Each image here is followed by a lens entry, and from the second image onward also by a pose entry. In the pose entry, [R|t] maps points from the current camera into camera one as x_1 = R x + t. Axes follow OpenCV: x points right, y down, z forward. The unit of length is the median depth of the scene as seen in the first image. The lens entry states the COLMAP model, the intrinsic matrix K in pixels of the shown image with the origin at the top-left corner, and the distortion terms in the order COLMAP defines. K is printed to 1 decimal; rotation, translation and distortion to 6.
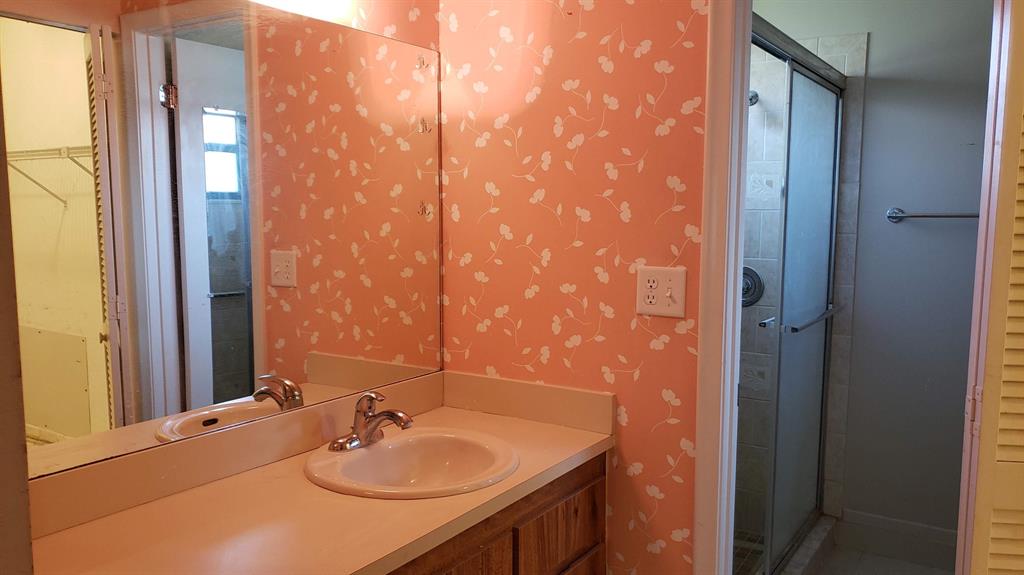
lens RADIAL K [[806.9, 0, 514.2], [0, 806.9, 292.5], [0, 0, 1]] dist [0.087490, -0.115706]
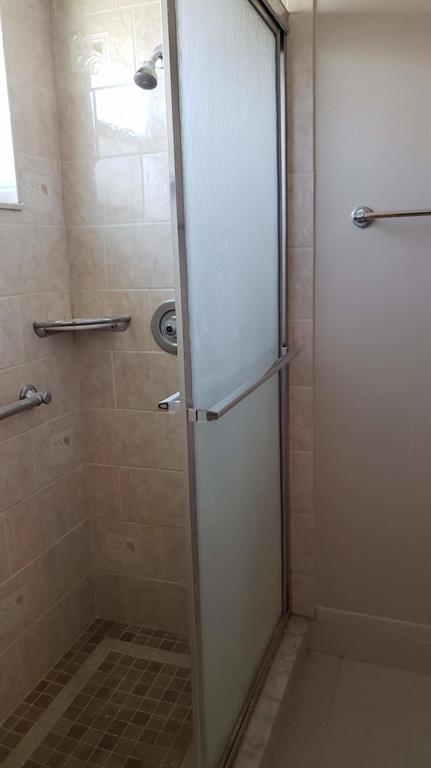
lens RADIAL K [[605.2, 0, 218.7], [0, 605.2, 368.1], [0, 0, 1]] dist [0.087490, -0.115706]
pose [[0.972403, -0.081819, 0.218492, 0.213070], [0.064398, 0.994237, 0.085707, -0.016750], [-0.224245, -0.069271, 0.972068, 0.492162]]
